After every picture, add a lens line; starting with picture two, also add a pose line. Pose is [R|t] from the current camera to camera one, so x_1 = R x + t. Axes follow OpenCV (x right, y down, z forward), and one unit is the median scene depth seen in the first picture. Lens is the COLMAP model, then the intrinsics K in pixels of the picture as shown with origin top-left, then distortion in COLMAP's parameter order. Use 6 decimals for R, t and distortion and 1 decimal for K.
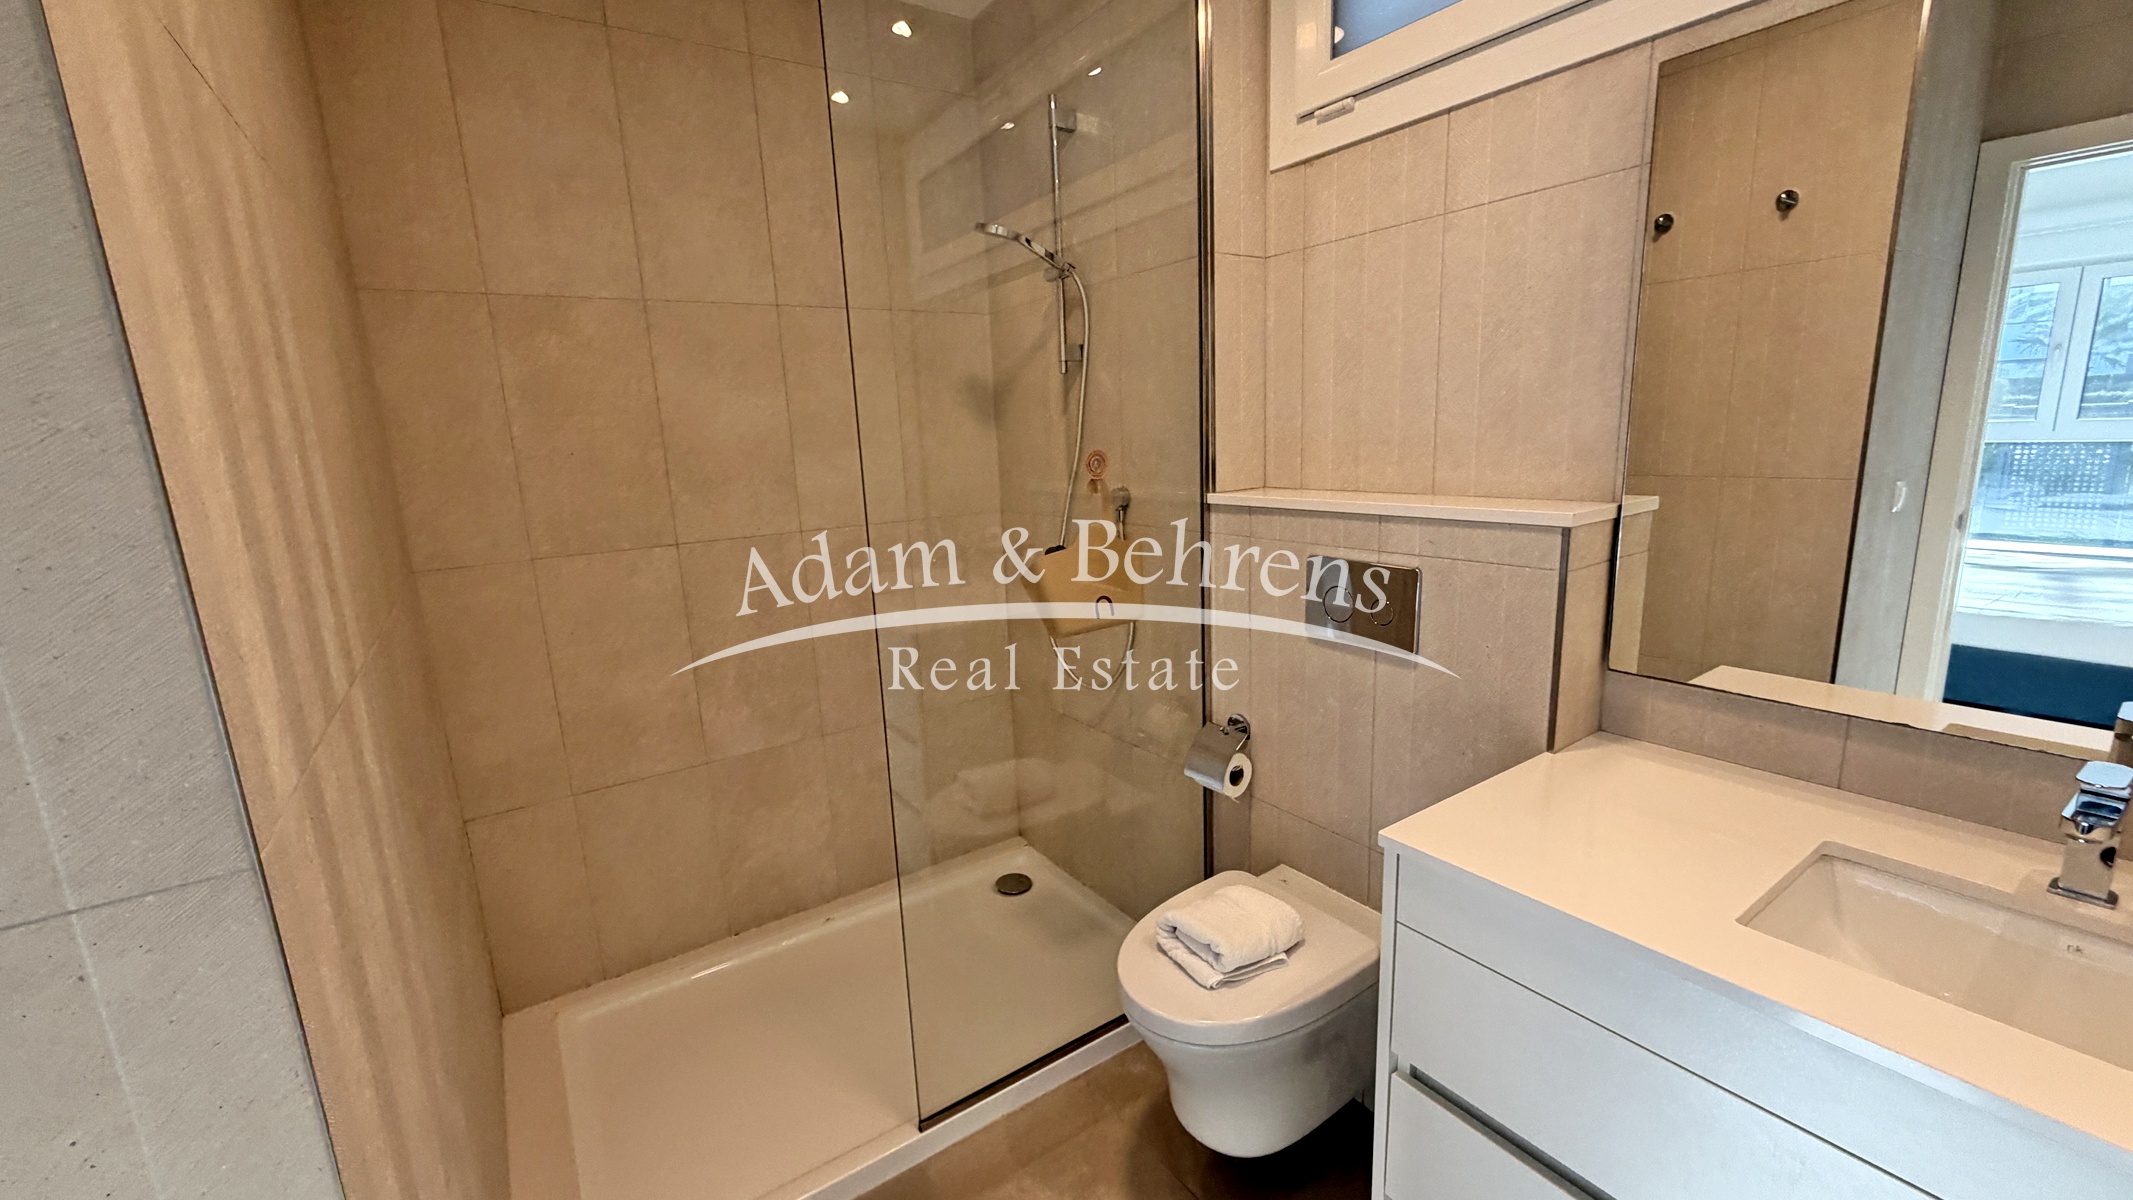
lens RADIAL K [[847.2, 0, 1060.3], [0, 847.2, 600.7], [0, 0, 1]] dist [0.000326, -0.000231]
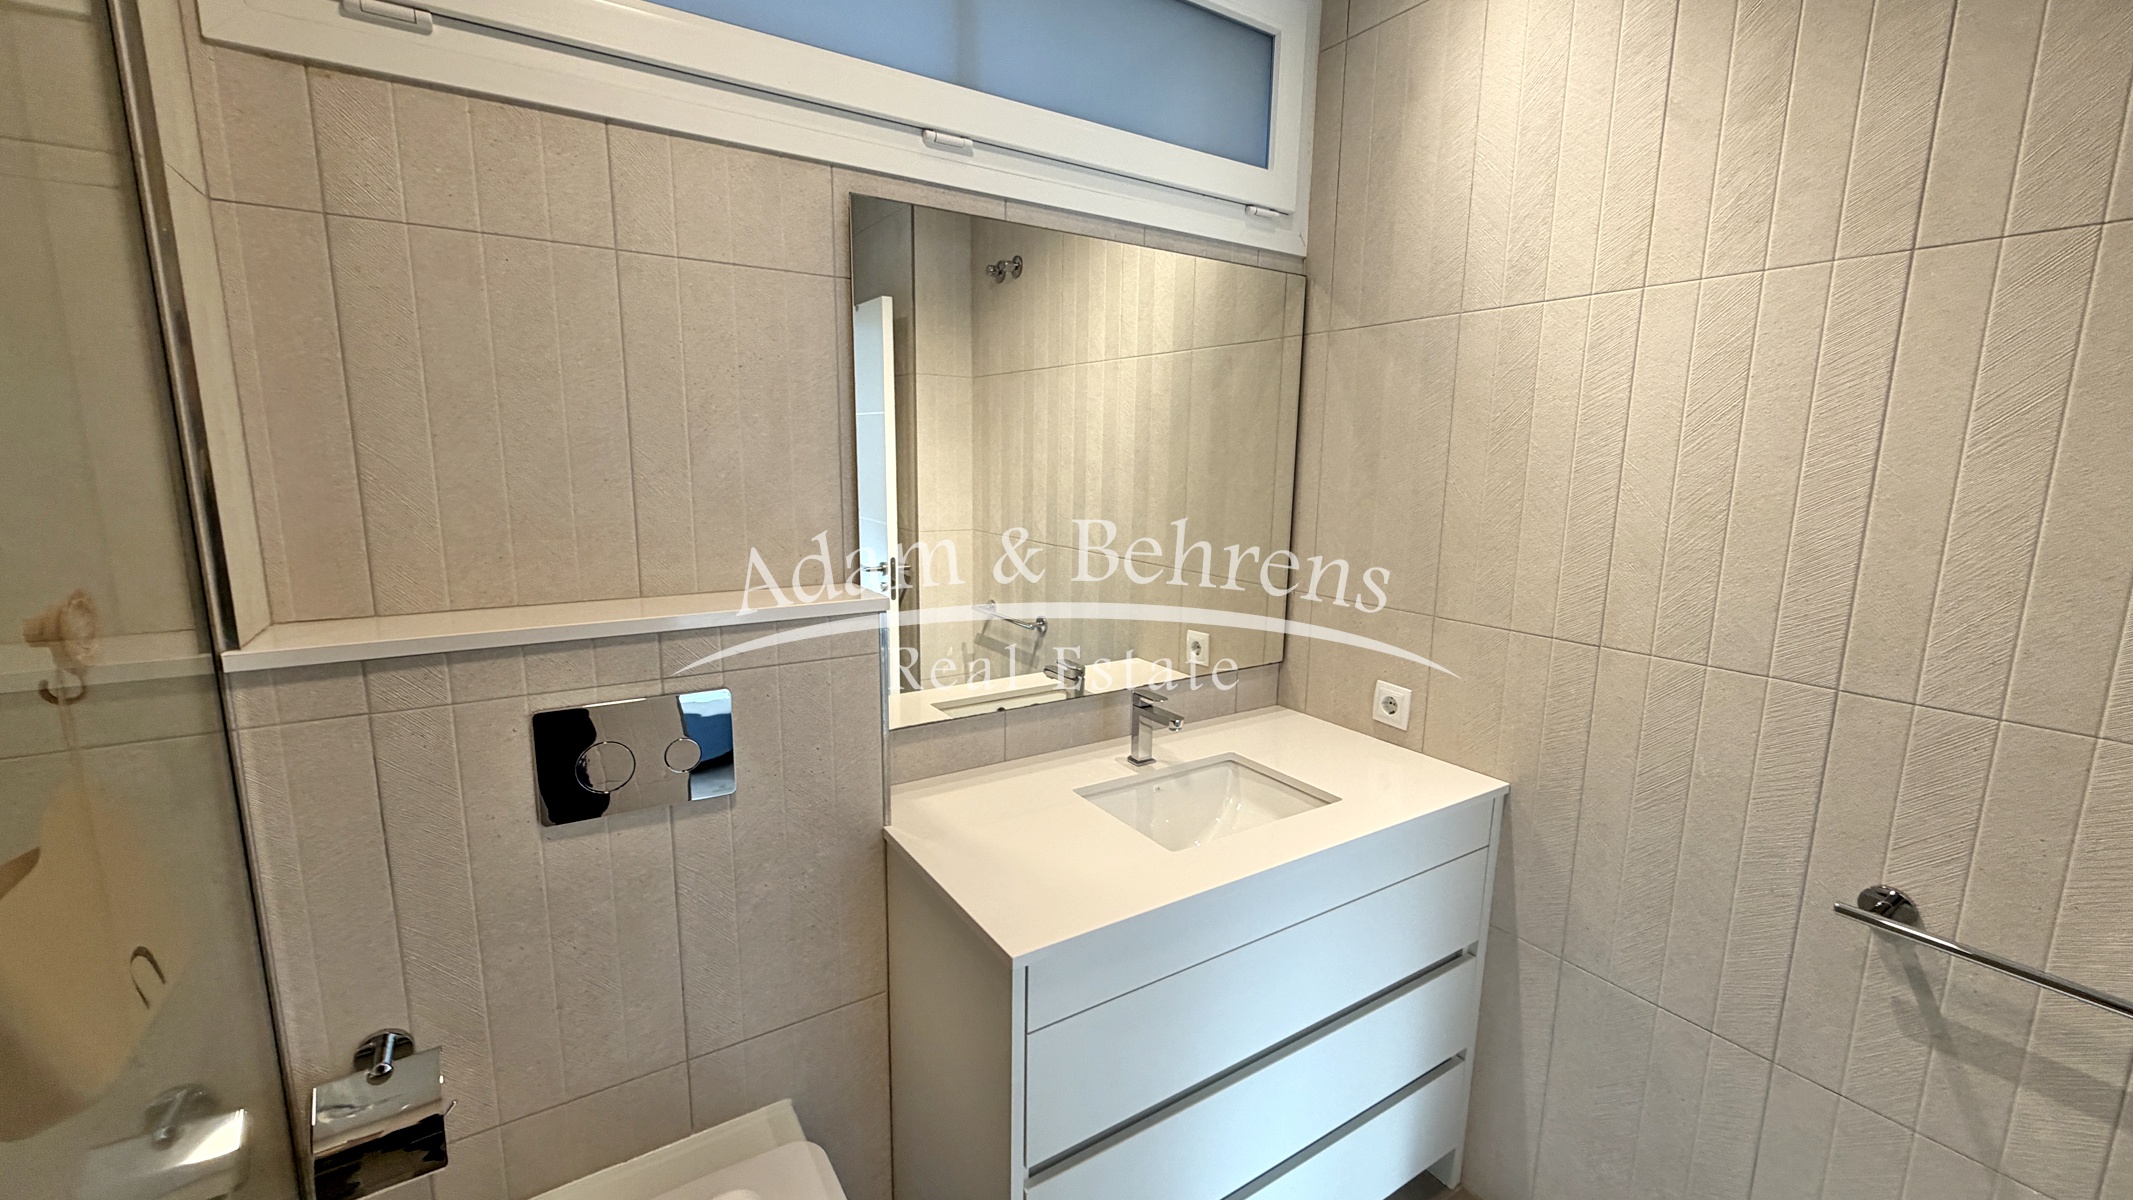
lens RADIAL K [[847.2, 0, 1060.3], [0, 847.2, 600.7], [0, 0, 1]] dist [0.000326, -0.000231]
pose [[0.032527, -0.118800, 0.992385, -0.440068], [0.197652, 0.974066, 0.110128, -0.174613], [-0.979732, 0.192565, 0.055164, 0.759761]]
